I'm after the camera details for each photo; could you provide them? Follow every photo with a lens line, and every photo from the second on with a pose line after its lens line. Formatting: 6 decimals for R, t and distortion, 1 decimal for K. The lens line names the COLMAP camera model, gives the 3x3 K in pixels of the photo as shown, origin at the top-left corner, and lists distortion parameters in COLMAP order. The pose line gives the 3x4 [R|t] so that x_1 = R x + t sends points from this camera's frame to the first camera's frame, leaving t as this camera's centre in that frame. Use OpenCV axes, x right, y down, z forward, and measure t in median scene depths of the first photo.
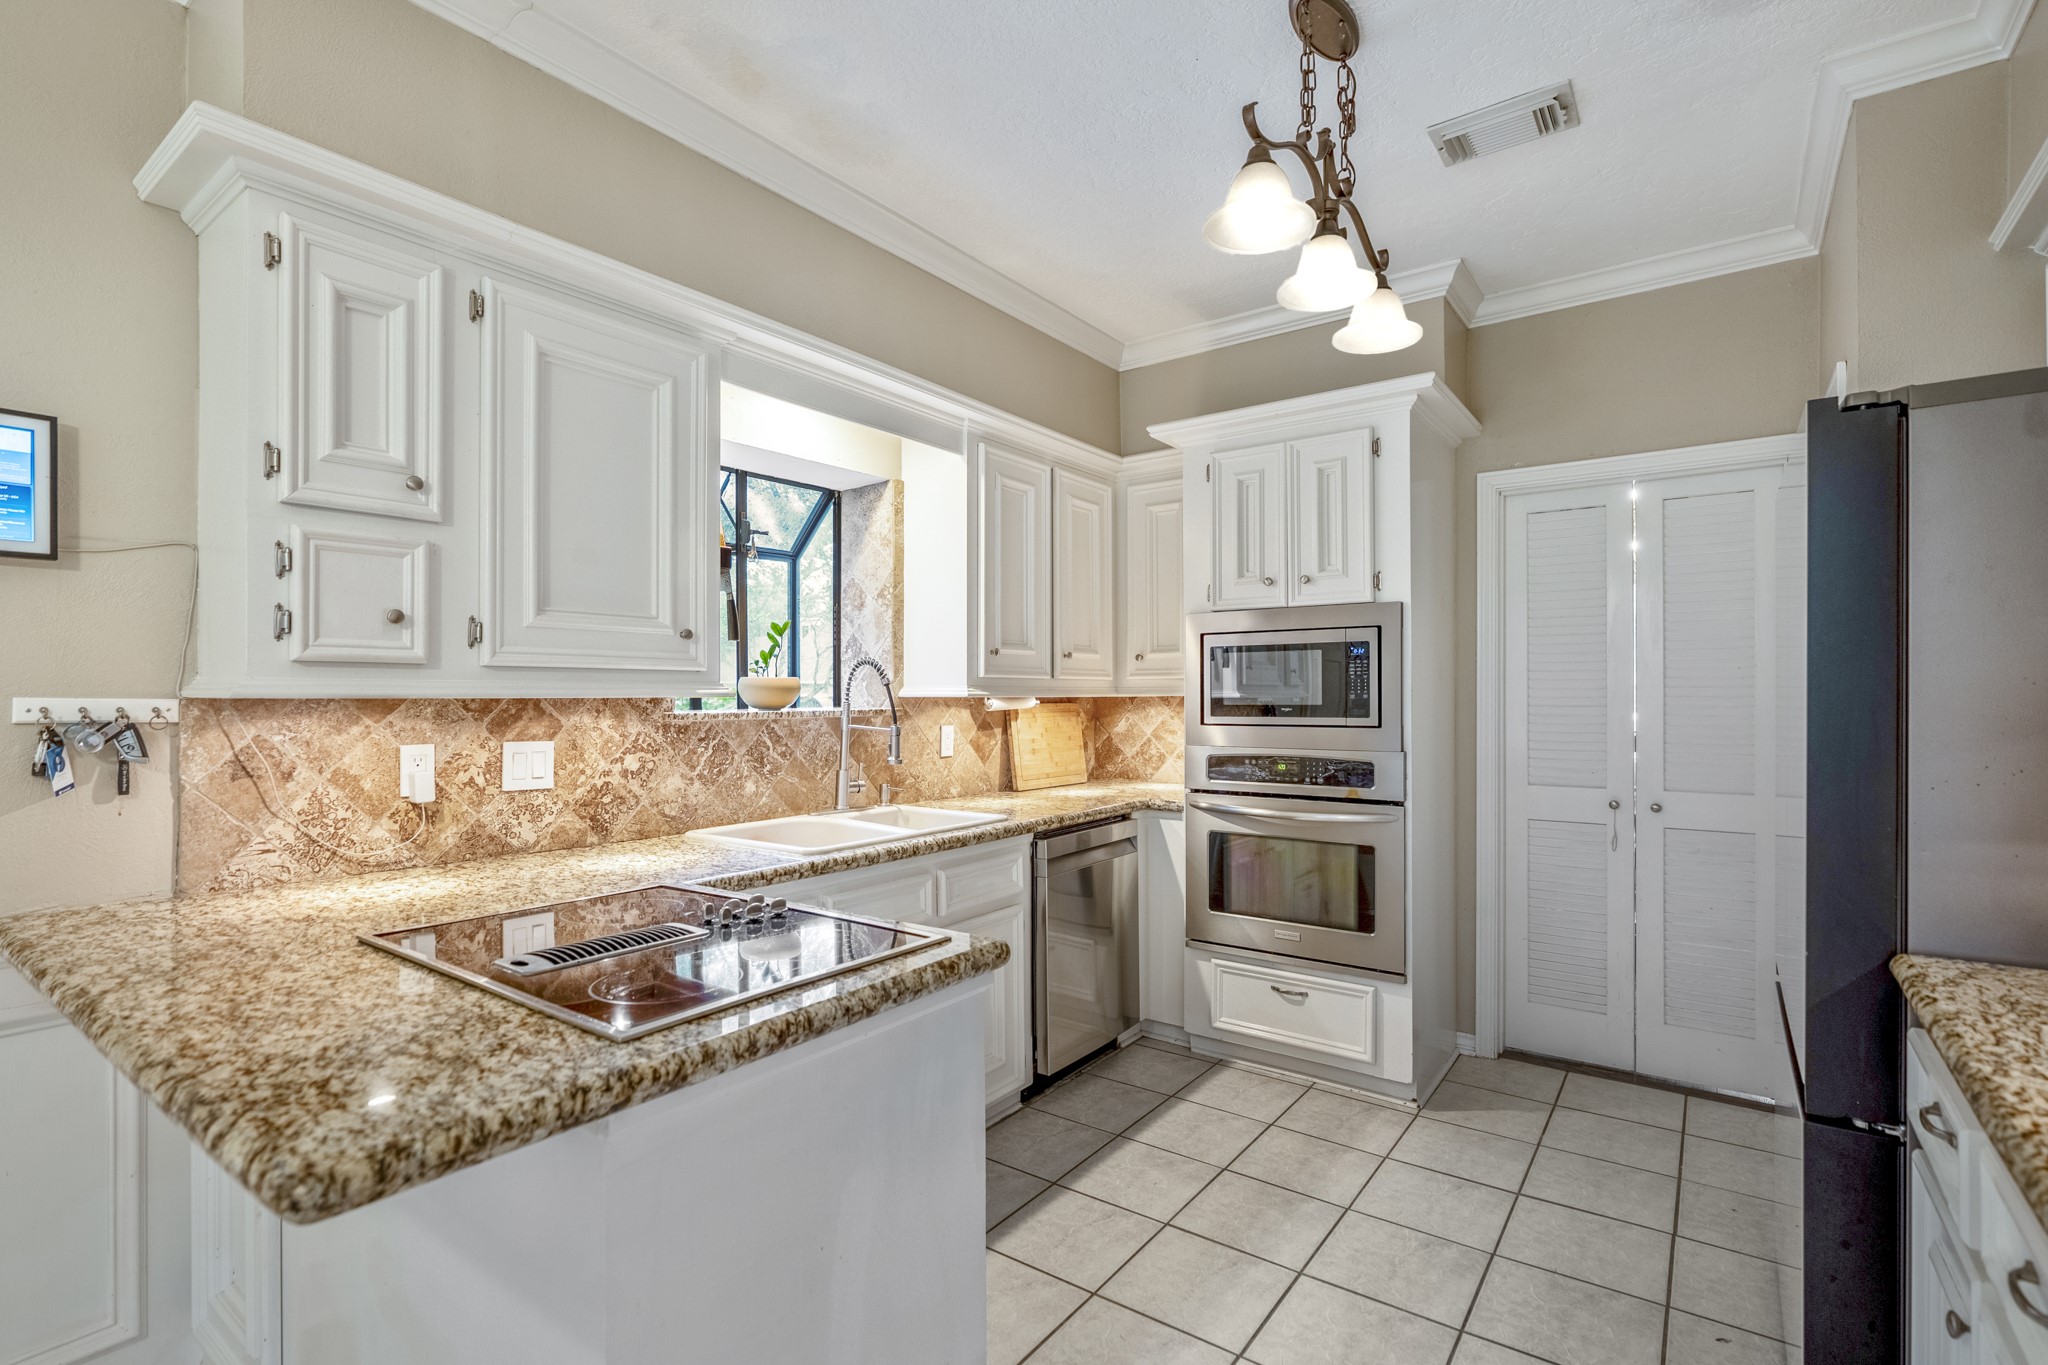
lens RADIAL K [[947.9, 0, 1020.4], [0, 947.9, 695.6], [0, 0, 1]] dist [-0.002192, -0.000142]
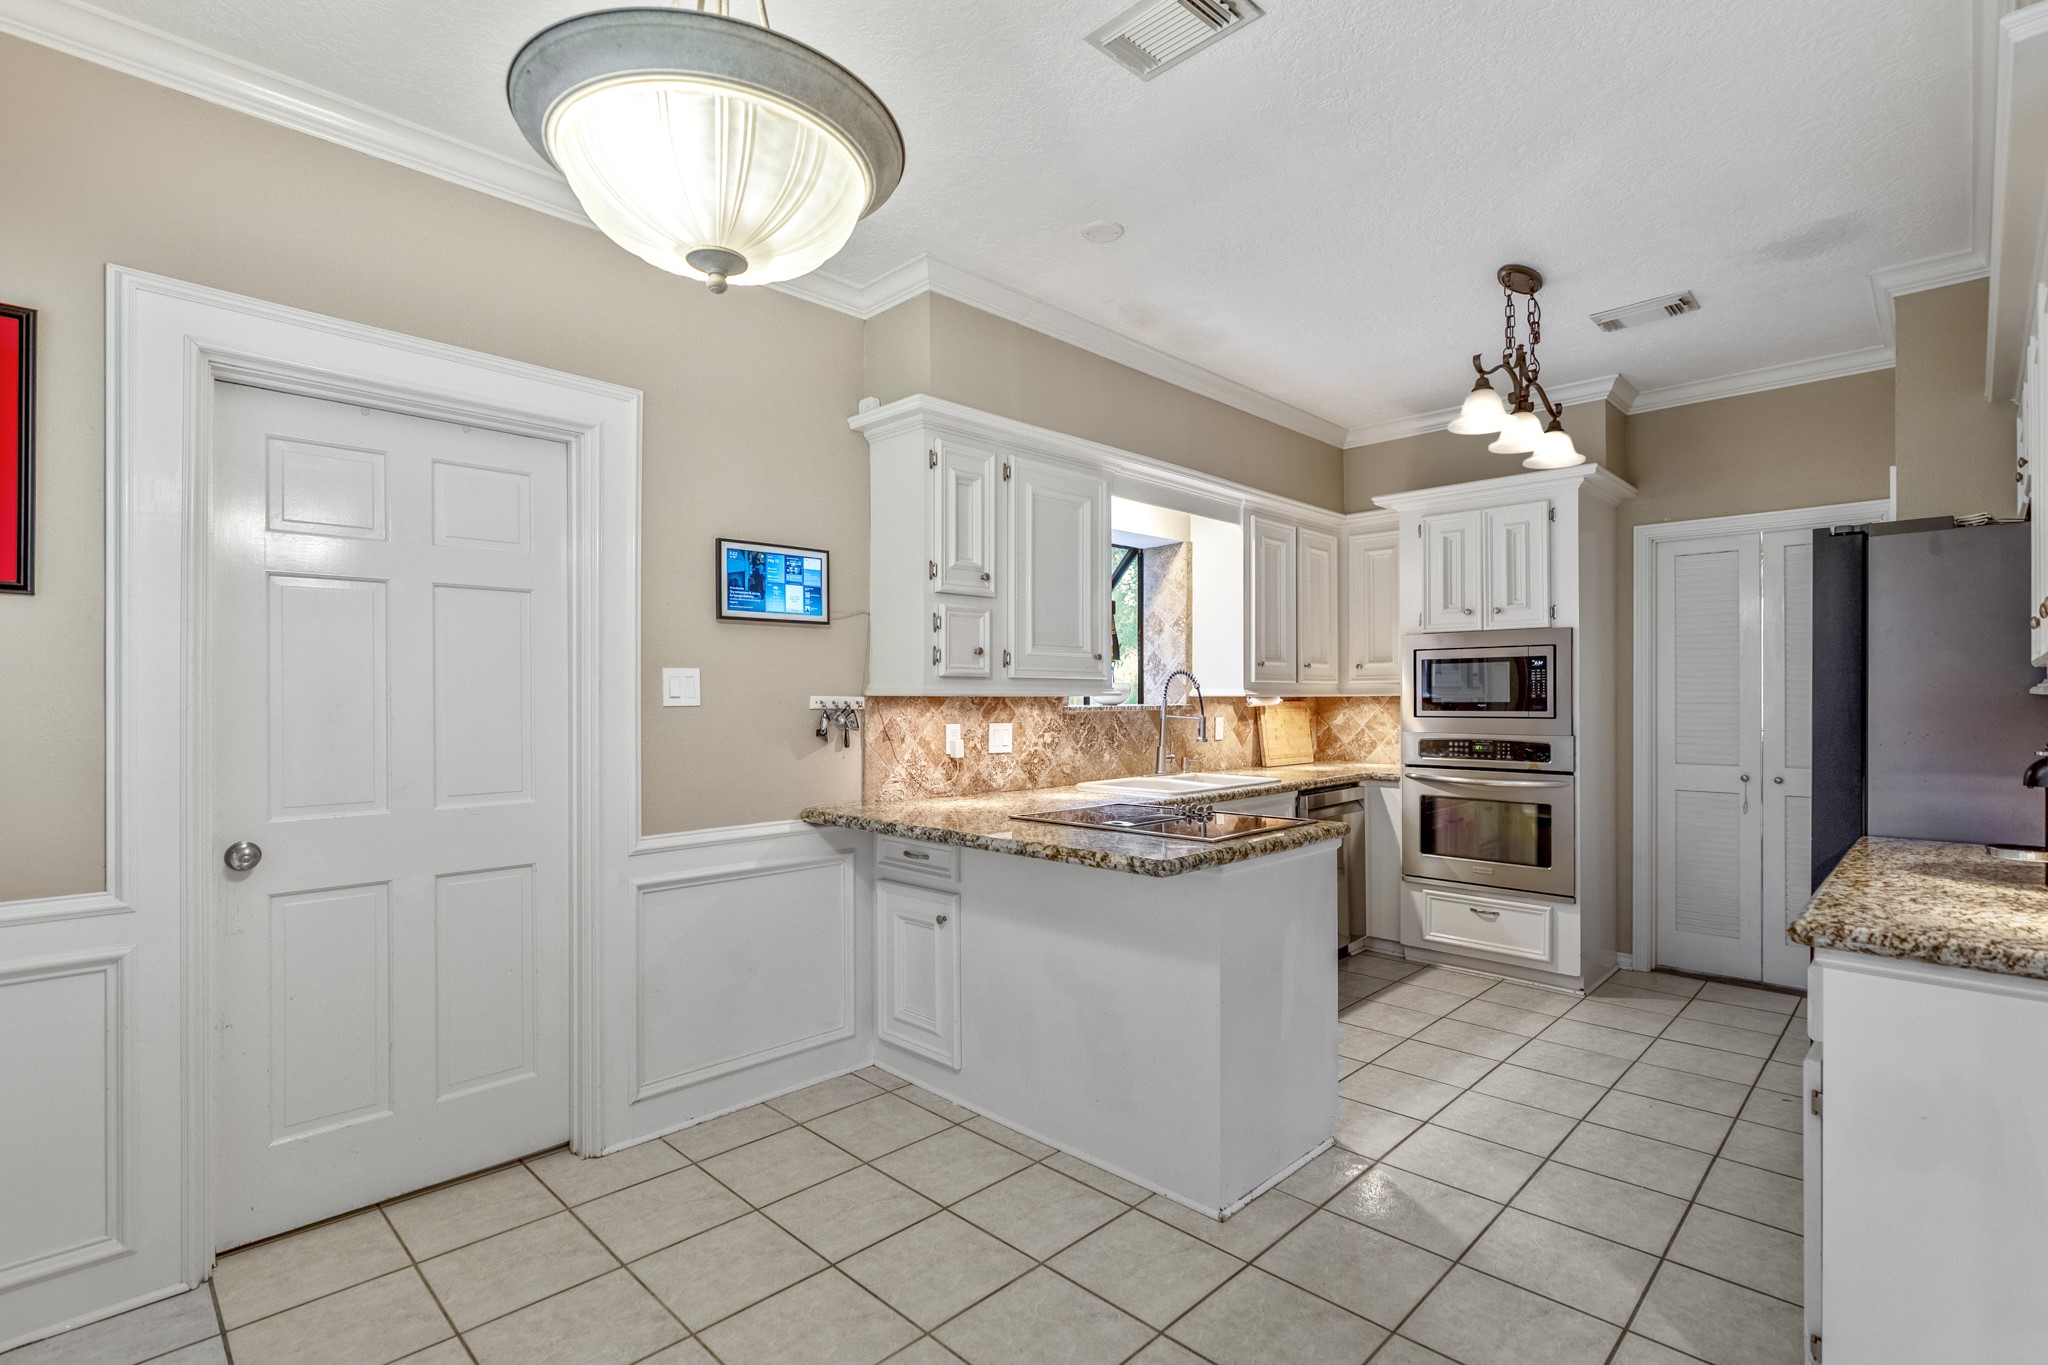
lens RADIAL K [[957.6, 0, 1029.6], [0, 957.6, 696.5], [0, 0, 1]] dist [-0.001674, 0.000137]
pose [[0.990821, -0.000338, -0.135177, -0.190734], [0.000265, 1.000000, -0.000556, 0.002482], [0.135177, 0.000515, 0.990821, -0.485278]]
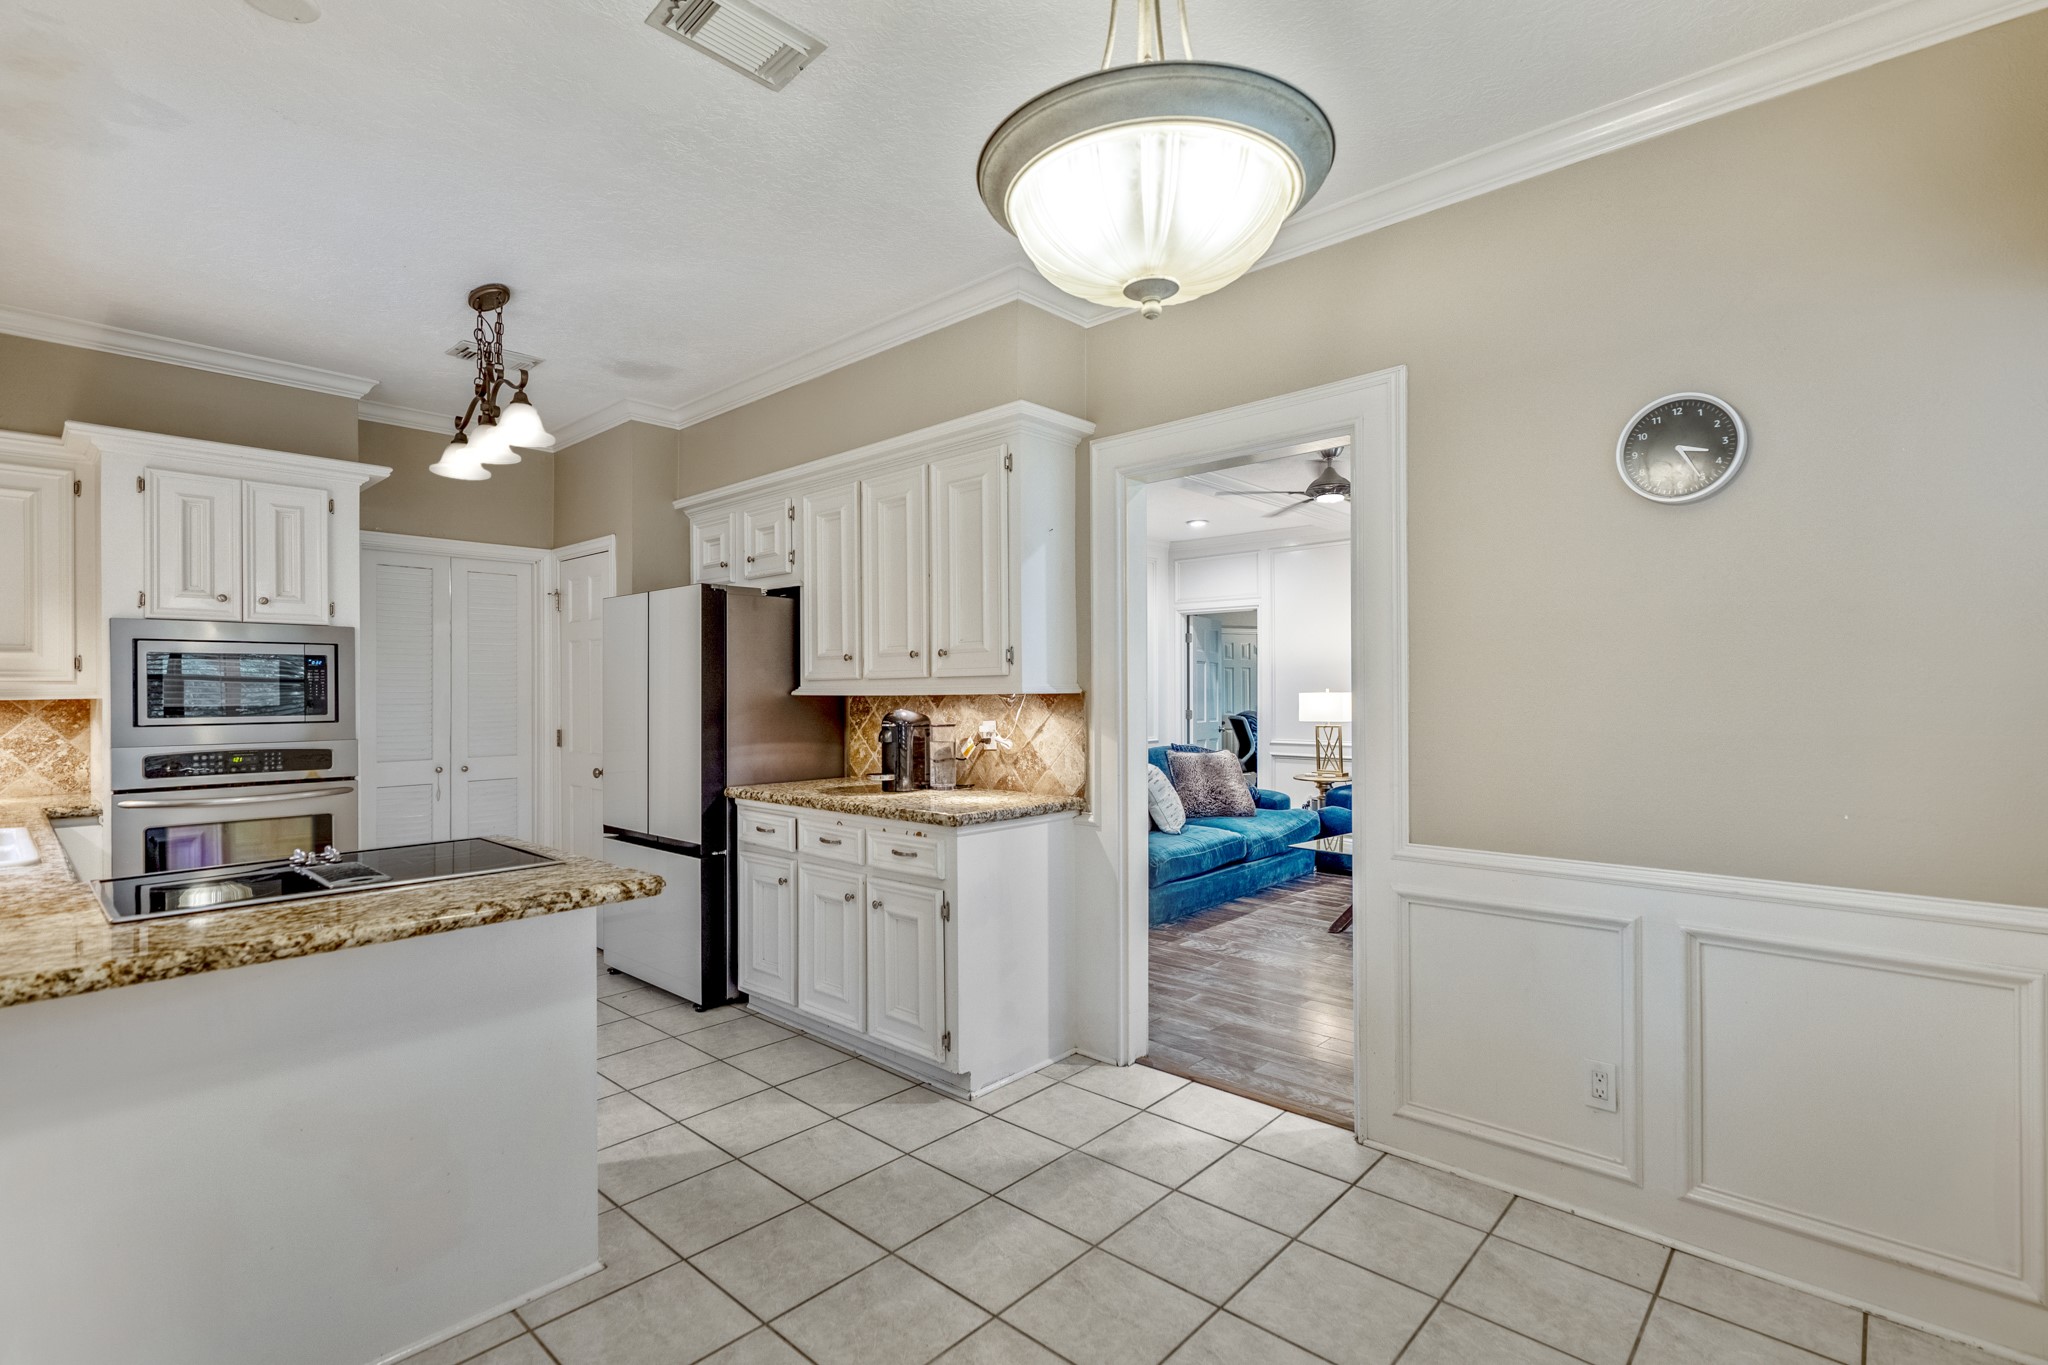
lens RADIAL K [[947.9, 0, 1020.4], [0, 947.9, 695.6], [0, 0, 1]] dist [-0.002192, -0.000142]
pose [[0.105811, -0.002572, 0.994383, -0.821847], [0.004661, 0.999987, 0.002091, -0.000857], [-0.994375, 0.004413, 0.105822, -0.076873]]
